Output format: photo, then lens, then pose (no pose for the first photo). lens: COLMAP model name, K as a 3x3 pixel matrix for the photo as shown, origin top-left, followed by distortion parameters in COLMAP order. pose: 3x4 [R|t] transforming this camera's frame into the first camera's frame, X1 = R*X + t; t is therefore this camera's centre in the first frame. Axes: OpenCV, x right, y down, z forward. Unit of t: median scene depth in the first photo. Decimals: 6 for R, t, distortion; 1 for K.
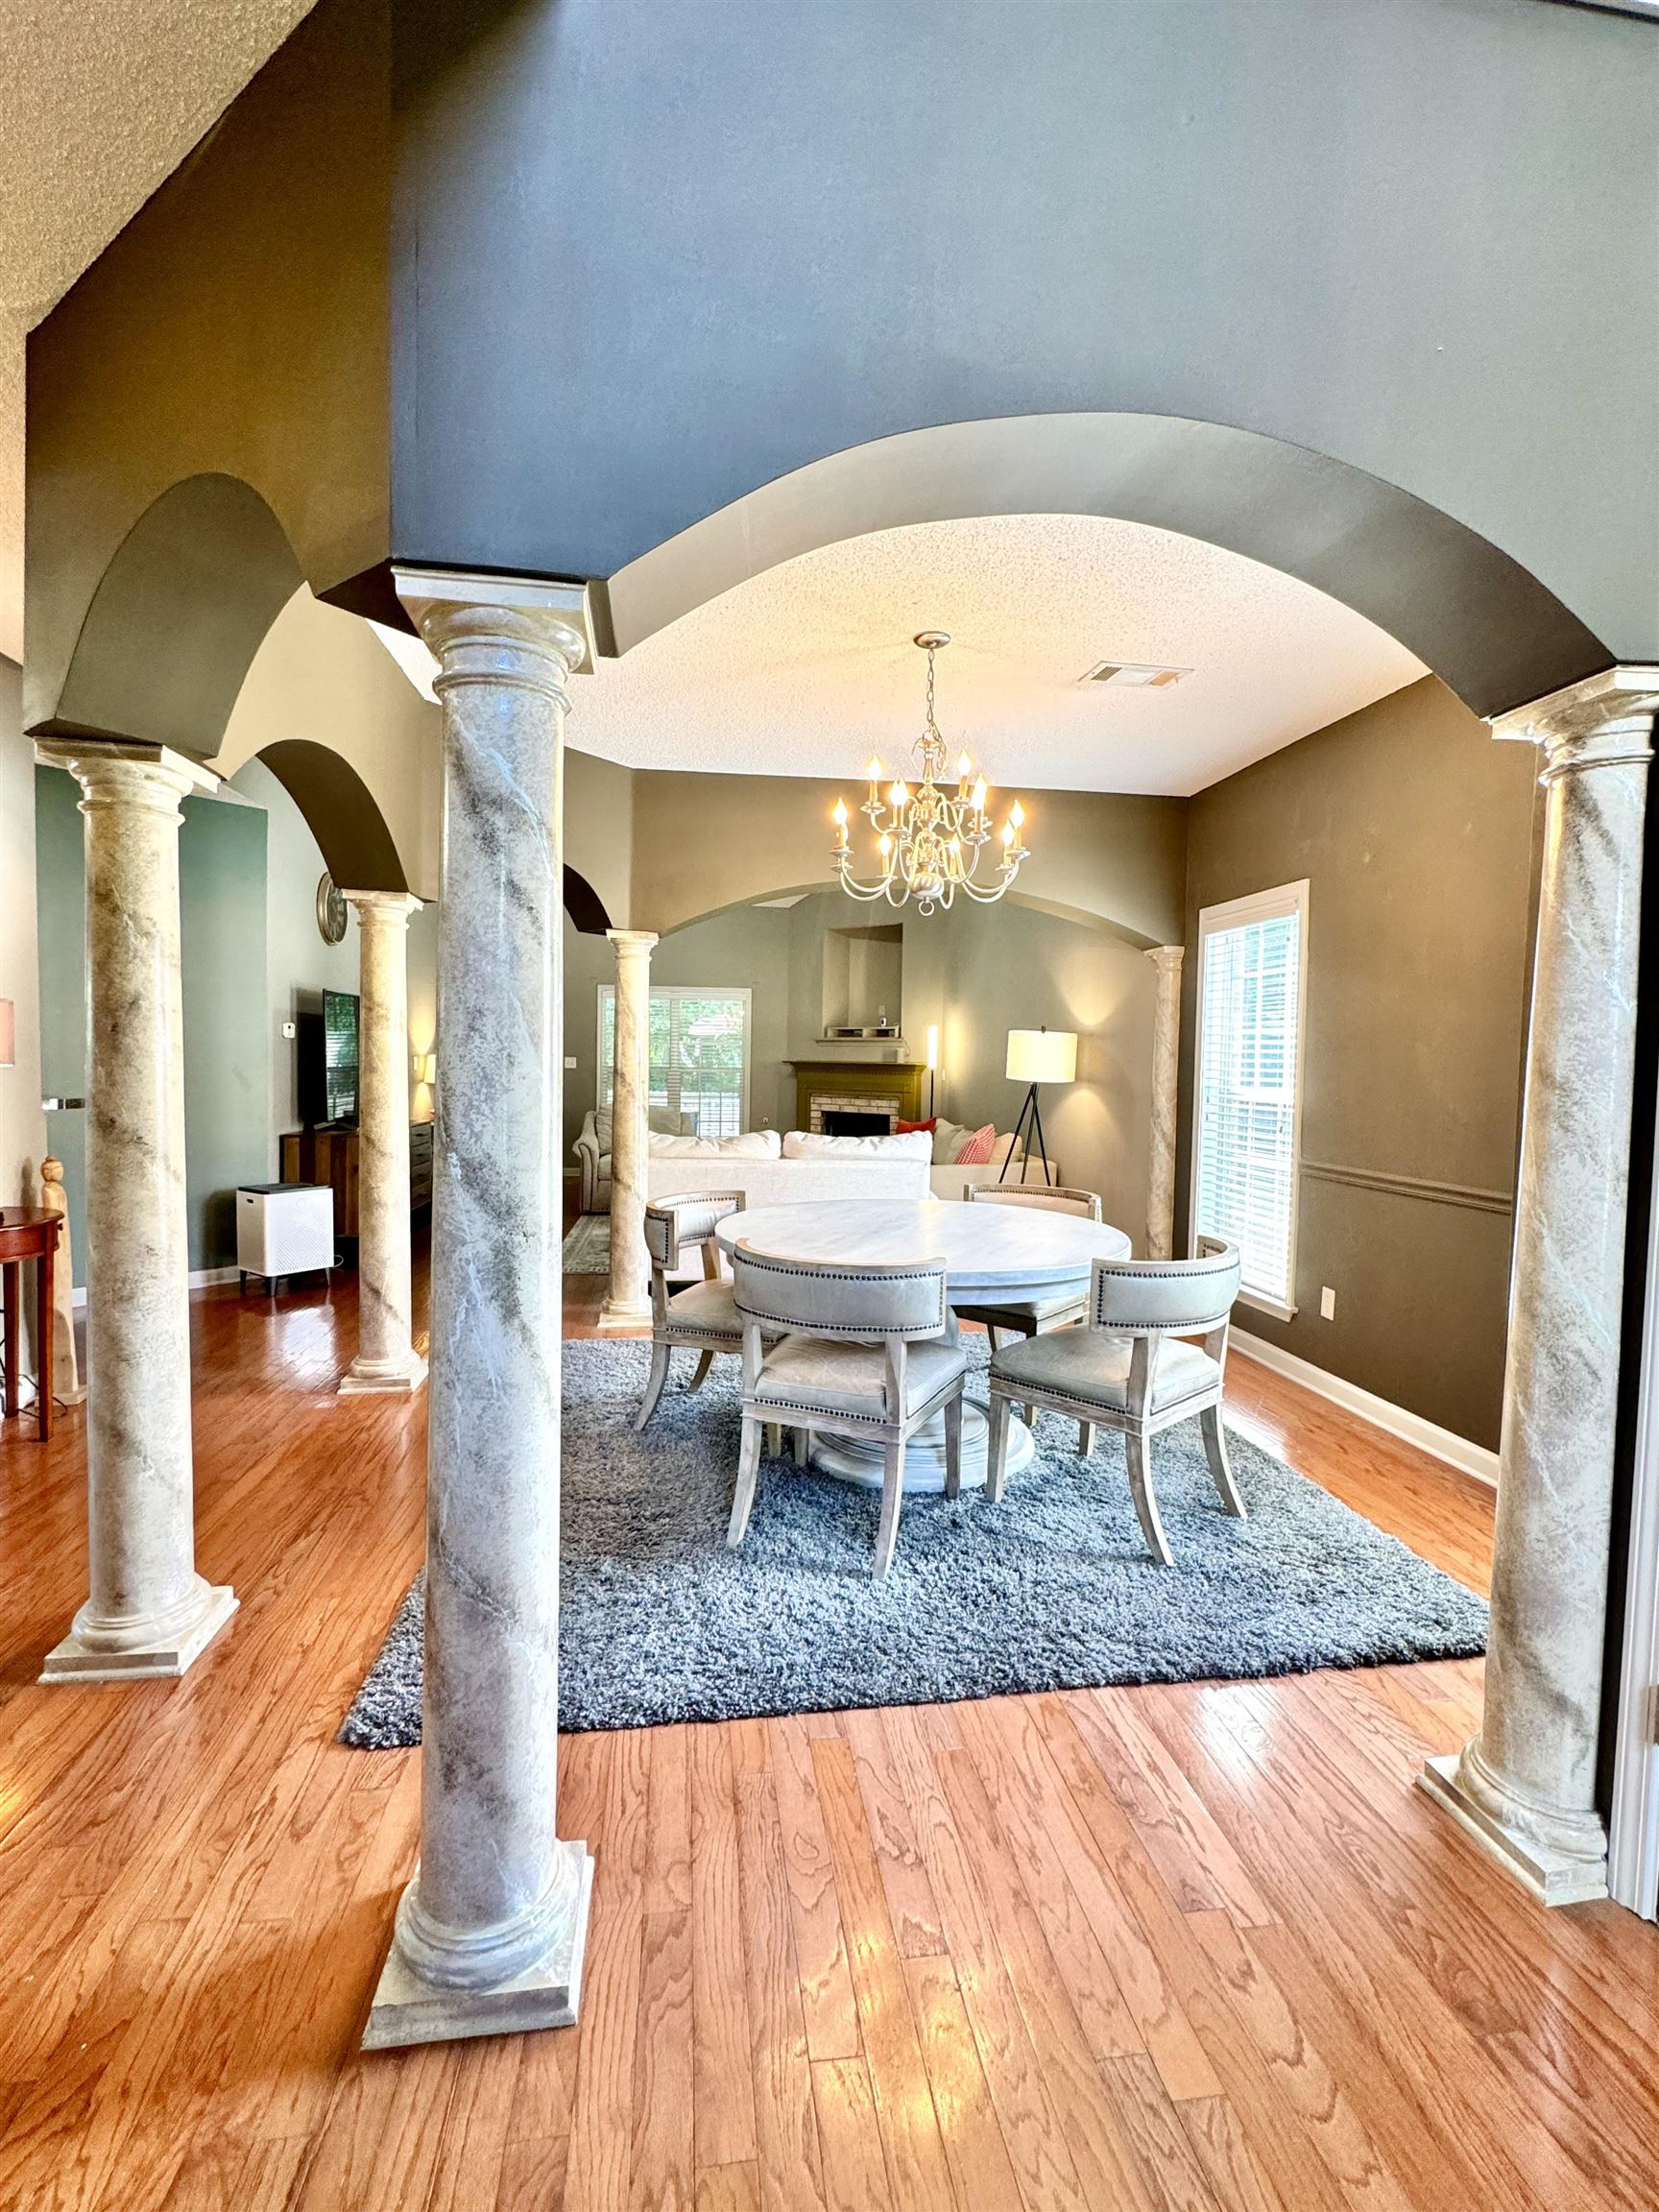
lens RADIAL K [[1022.5, 0, 836.3], [0, 1022.5, 1110.5], [0, 0, 1]] dist [-0.001986, -0.000235]
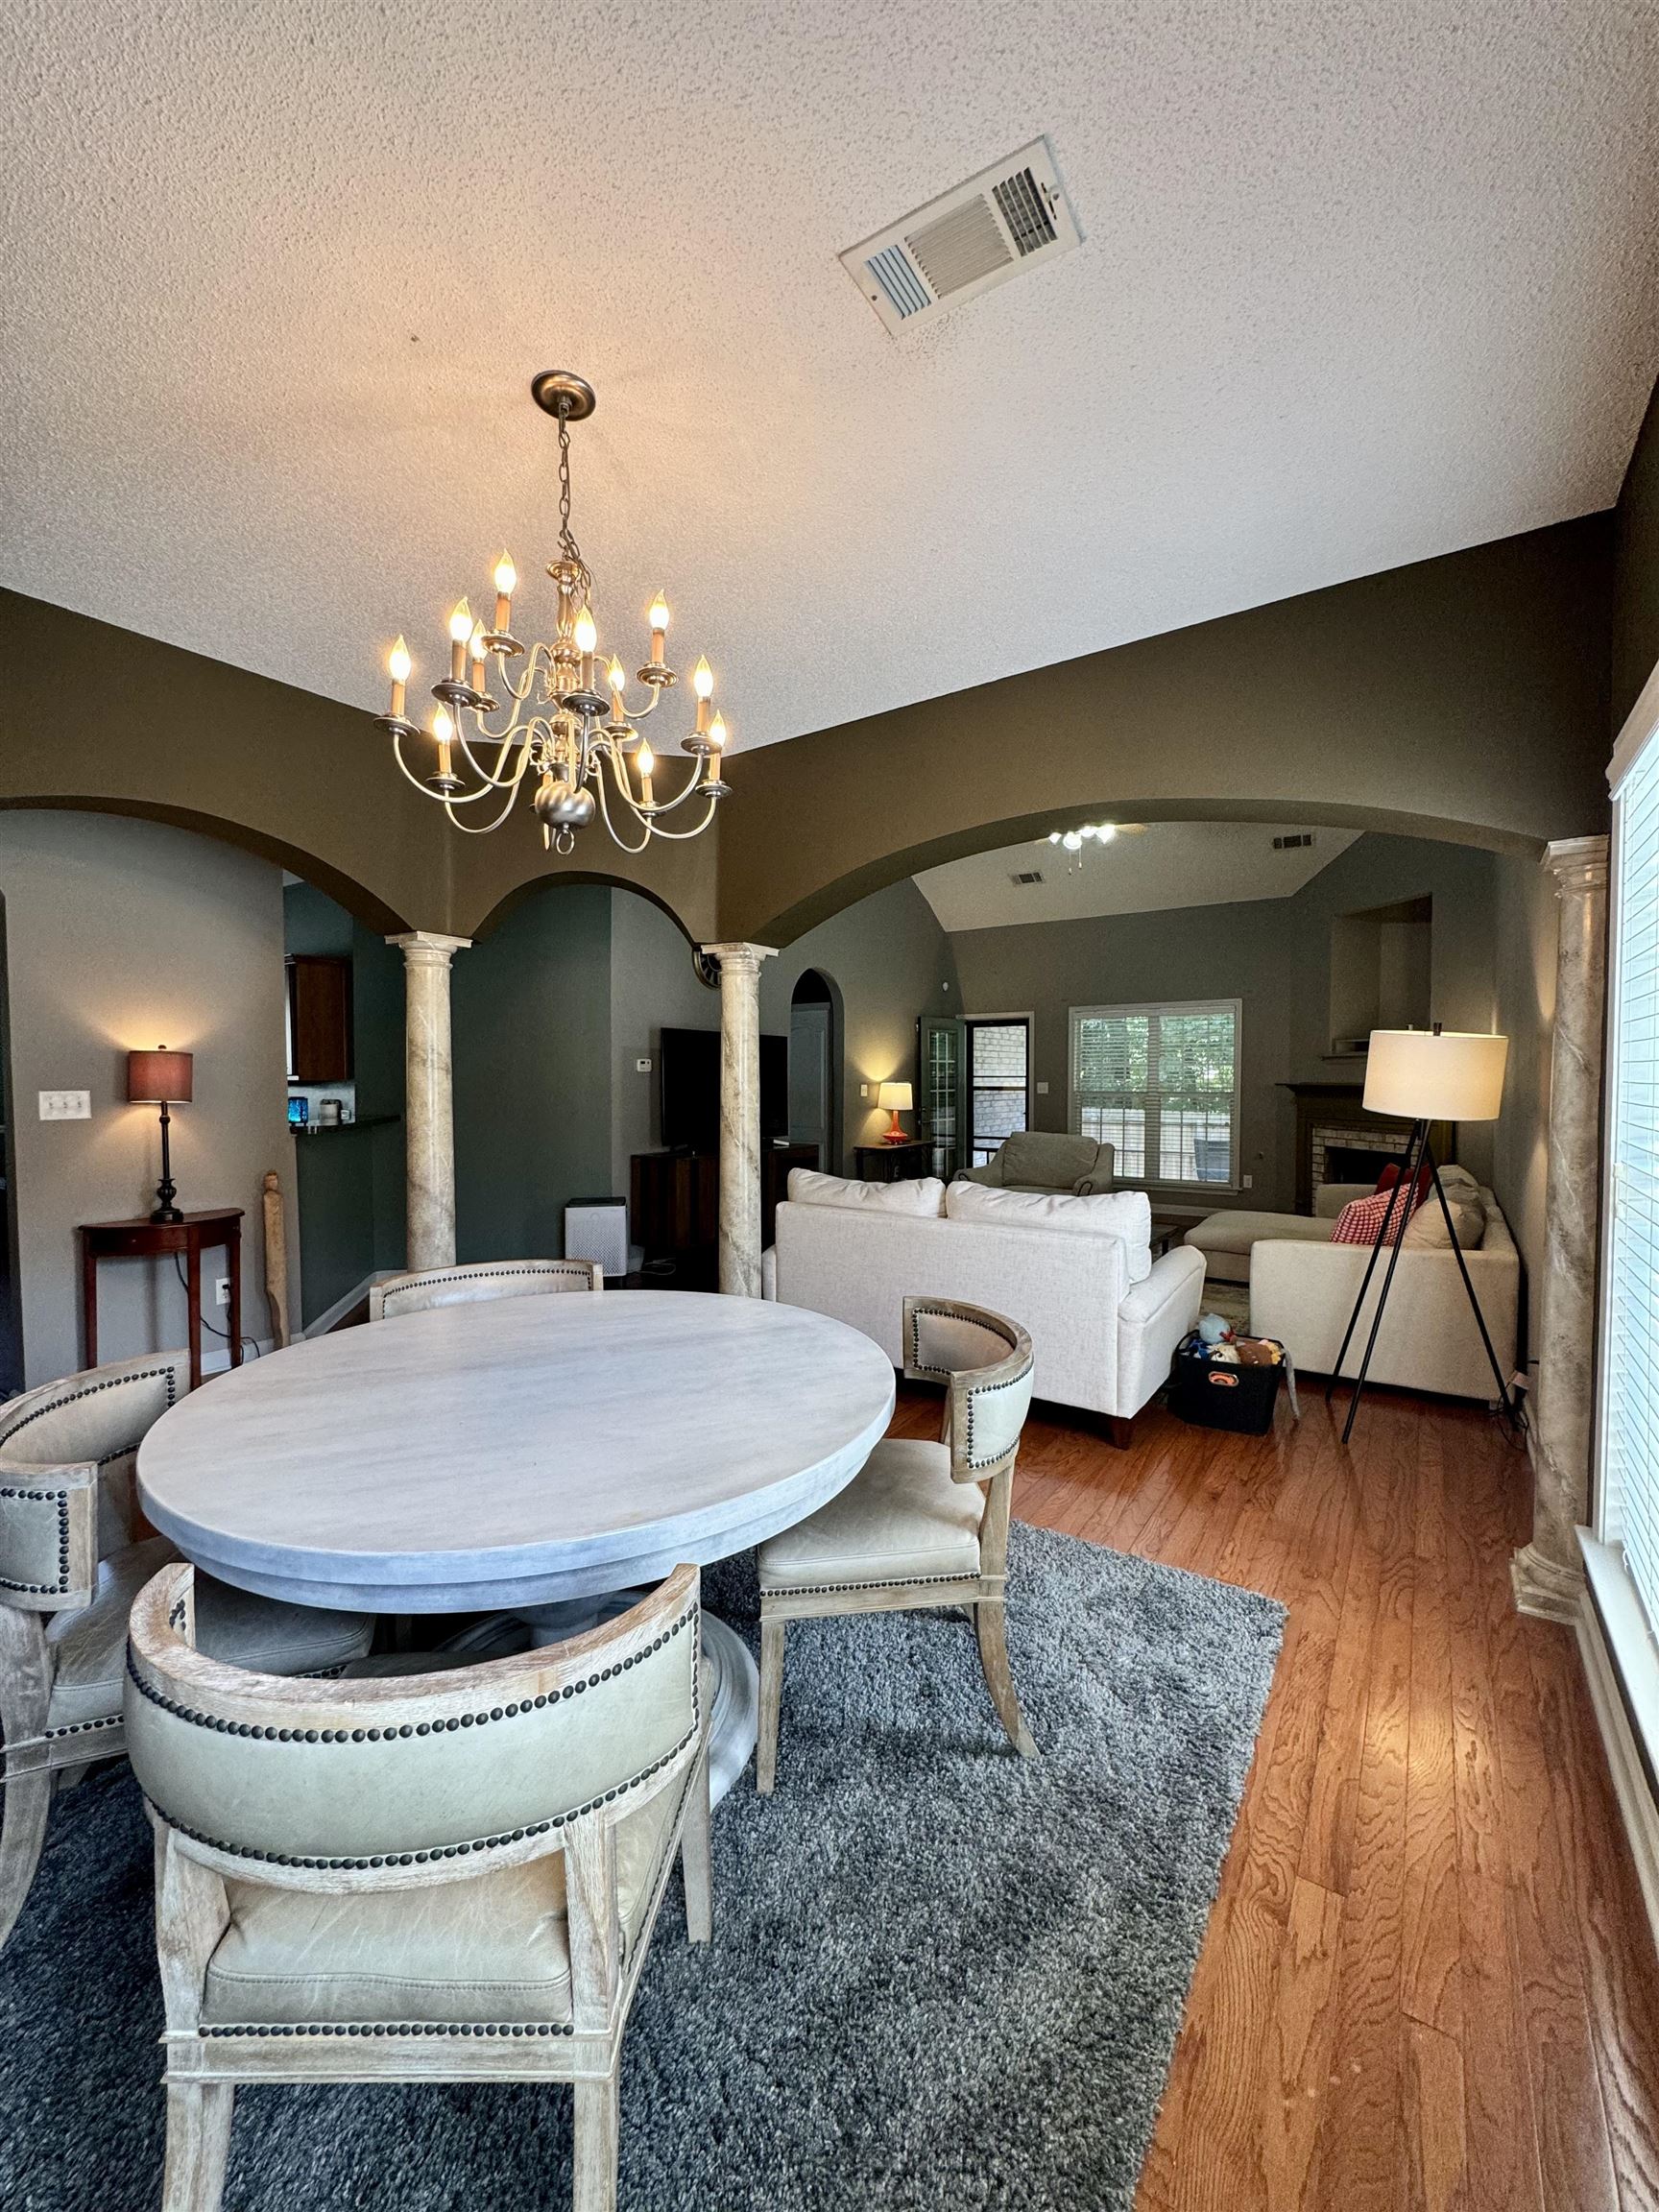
lens RADIAL K [[883.5, 0, 833.8], [0, 883.5, 1099.7], [0, 0, 1]] dist [-0.001221, -0.000053]
pose [[0.732436, 0.000065, -0.680836, 0.181431], [-0.021424, 0.999507, -0.022952, -0.012329], [0.680498, 0.031397, 0.732077, 0.244878]]
